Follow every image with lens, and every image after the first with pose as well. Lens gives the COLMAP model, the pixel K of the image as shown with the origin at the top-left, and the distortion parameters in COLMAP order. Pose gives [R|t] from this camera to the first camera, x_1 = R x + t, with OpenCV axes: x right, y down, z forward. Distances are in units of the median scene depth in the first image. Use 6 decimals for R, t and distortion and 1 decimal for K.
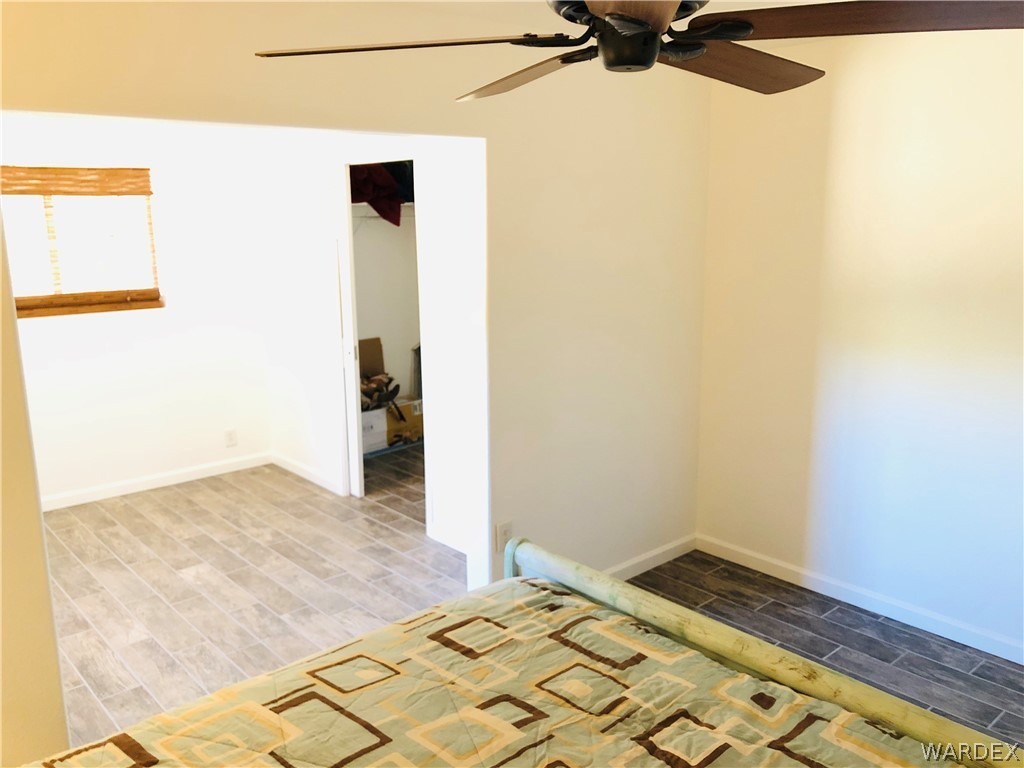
lens RADIAL K [[849.6, 0, 510.7], [0, 849.6, 383.2], [0, 0, 1]] dist [0.039308, -0.013827]
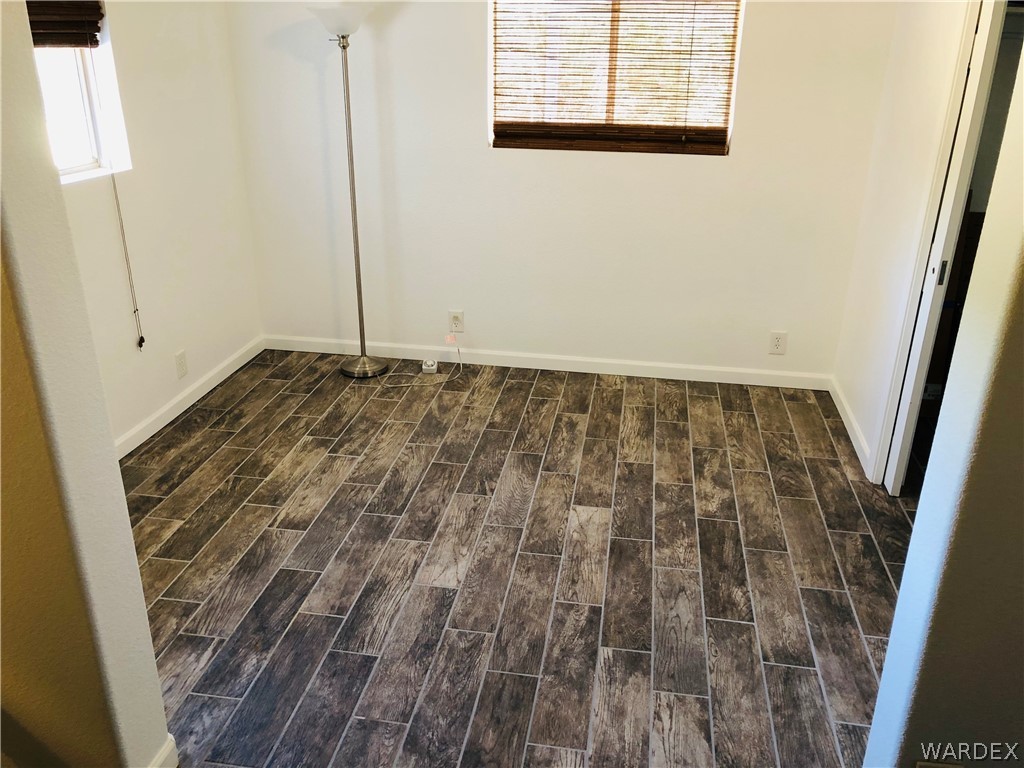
lens RADIAL K [[849.6, 0, 516.5], [0, 849.6, 384.5], [0, 0, 1]] dist [0.039308, -0.013827]
pose [[0.641684, 0.318052, -0.697915, 0.075948], [-0.183112, 0.947180, 0.263287, -0.074062], [0.744790, -0.041150, 0.666029, 0.427606]]
